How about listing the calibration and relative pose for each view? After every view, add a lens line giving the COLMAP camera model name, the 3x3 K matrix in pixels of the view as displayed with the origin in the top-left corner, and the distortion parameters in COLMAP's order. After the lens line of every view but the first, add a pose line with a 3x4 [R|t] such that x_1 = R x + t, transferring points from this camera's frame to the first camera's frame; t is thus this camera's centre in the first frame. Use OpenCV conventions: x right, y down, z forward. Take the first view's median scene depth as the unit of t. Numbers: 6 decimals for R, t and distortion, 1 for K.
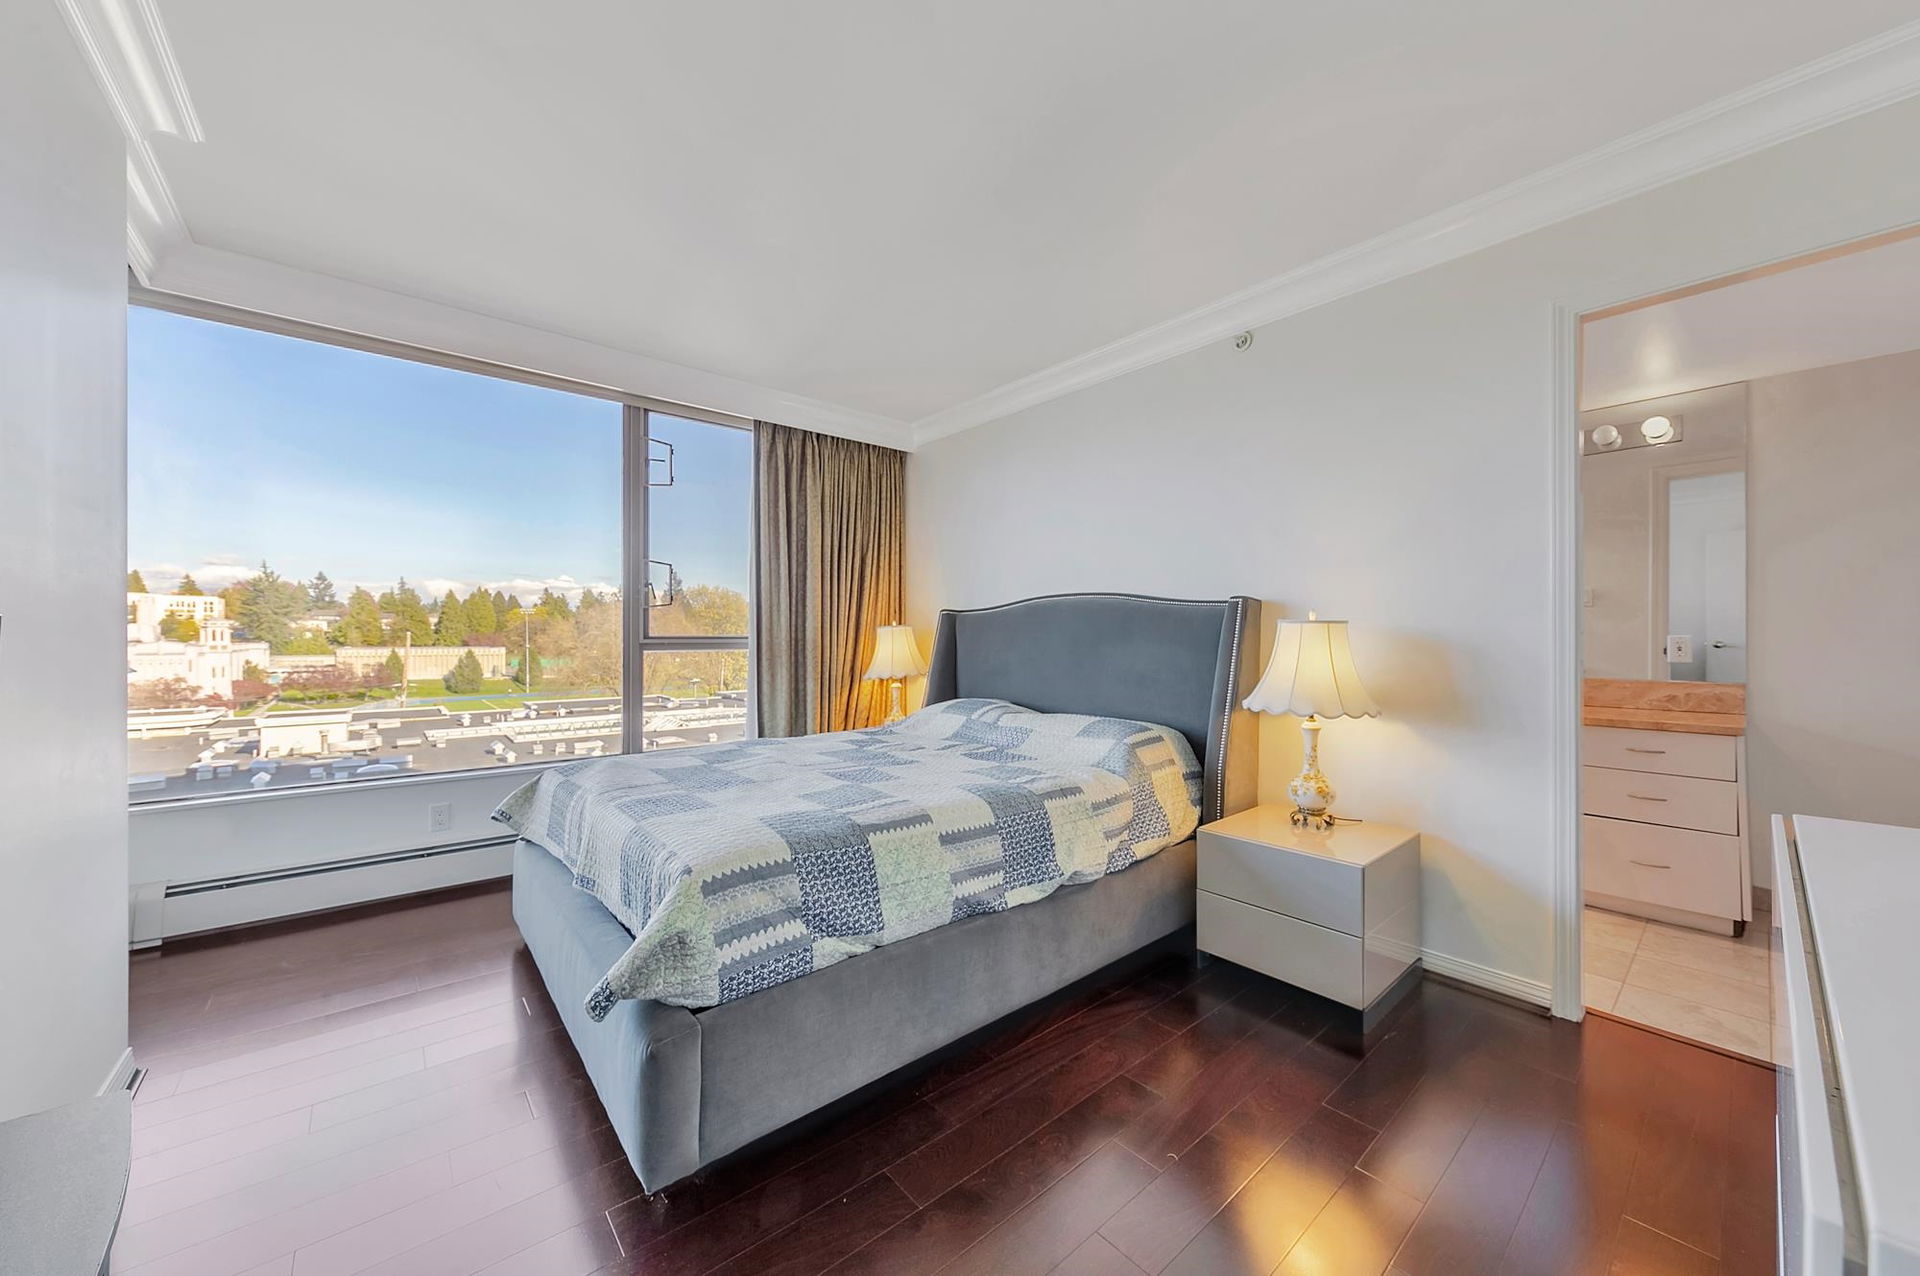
lens RADIAL K [[681.7, 0, 963.7], [0, 681.7, 639.7], [0, 0, 1]] dist [-0.010391, -0.000102]
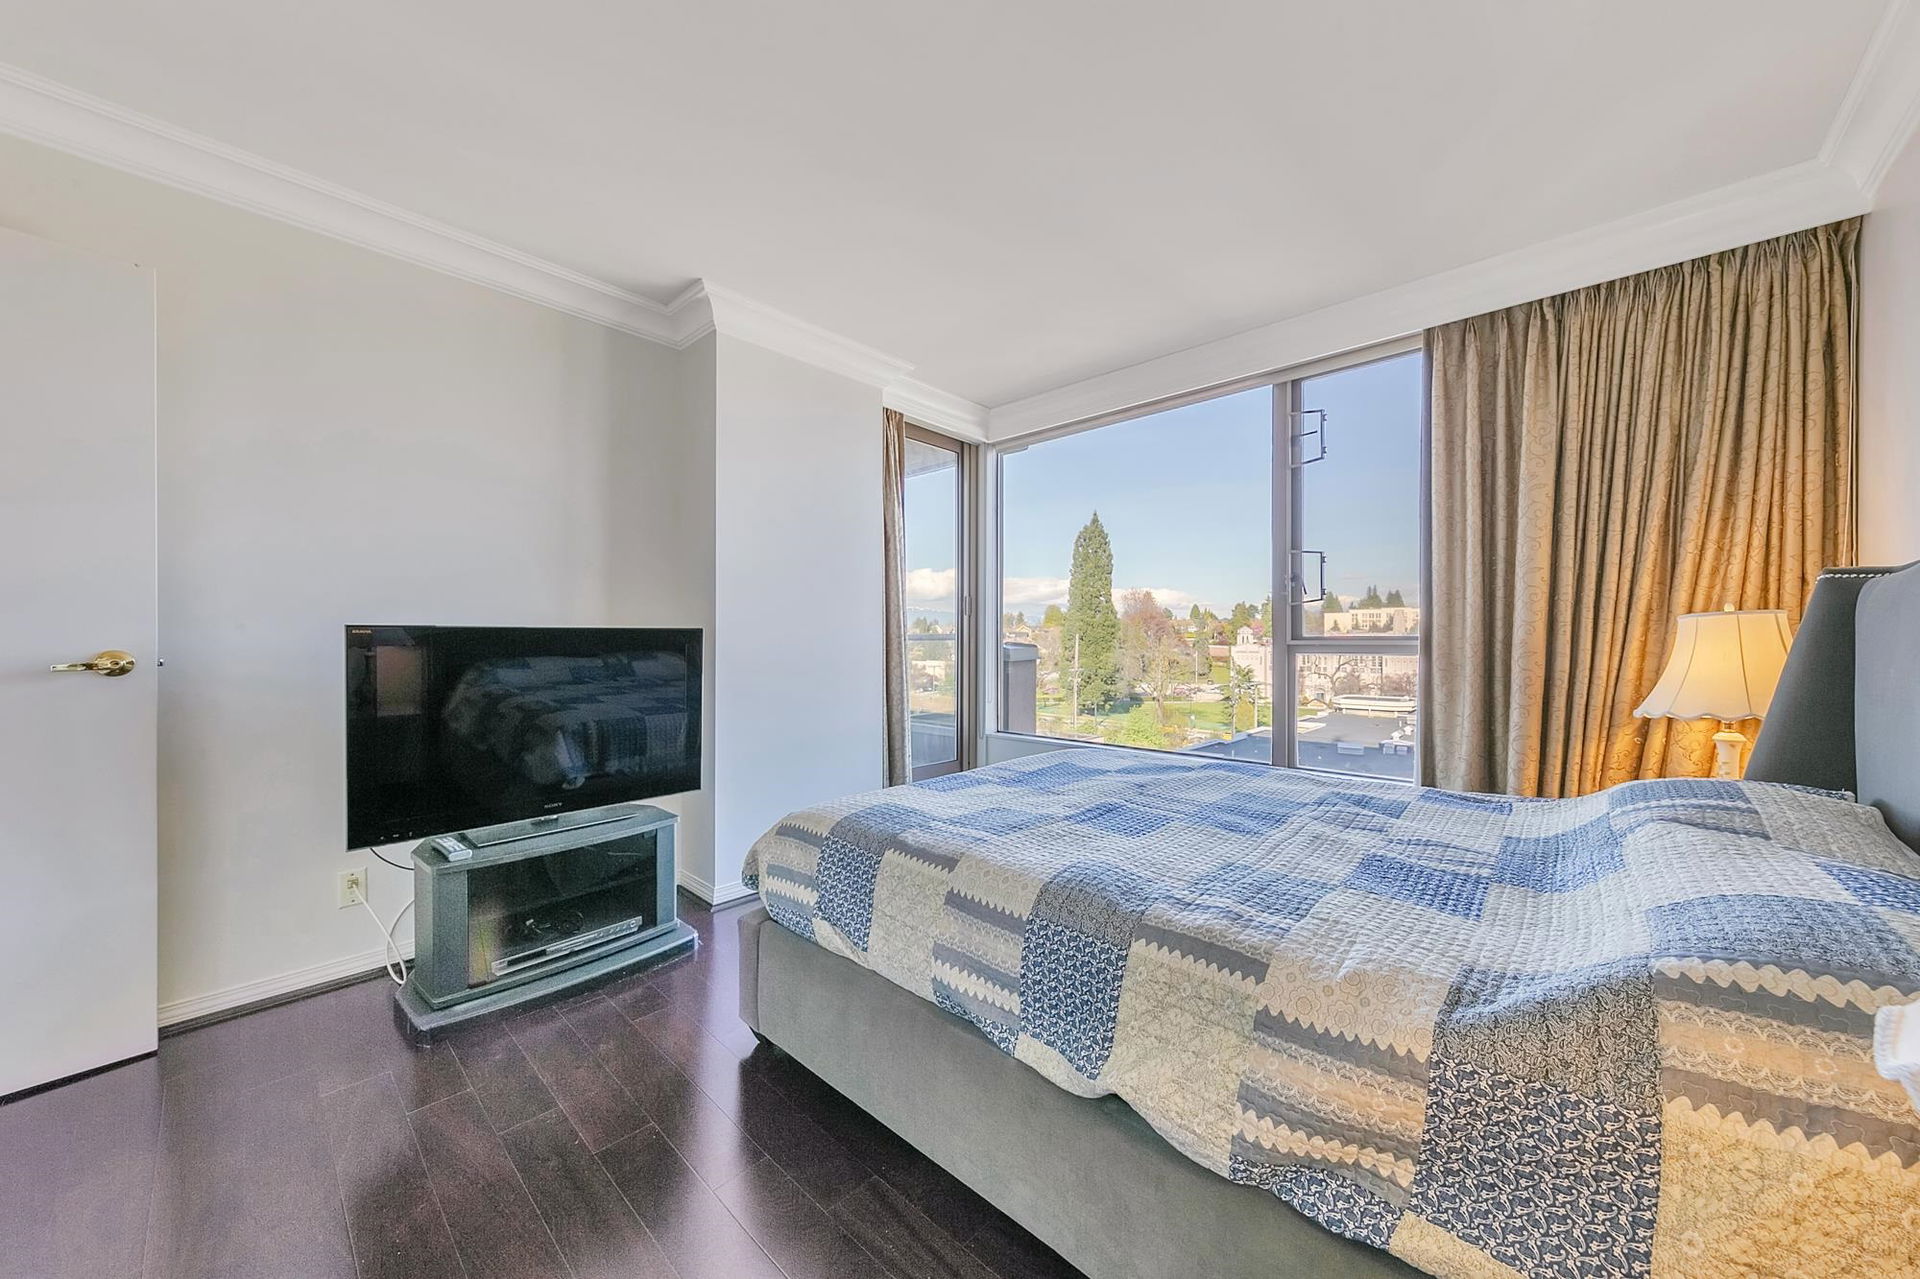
lens RADIAL K [[681.7, 0, 963.2], [0, 681.7, 644.9], [0, 0, 1]] dist [-0.010391, -0.000102]
pose [[0.104283, 0.003982, -0.994540, 0.587569], [-0.002057, 0.999991, 0.003788, 0.005547], [0.994546, 0.001650, 0.104291, 0.753392]]
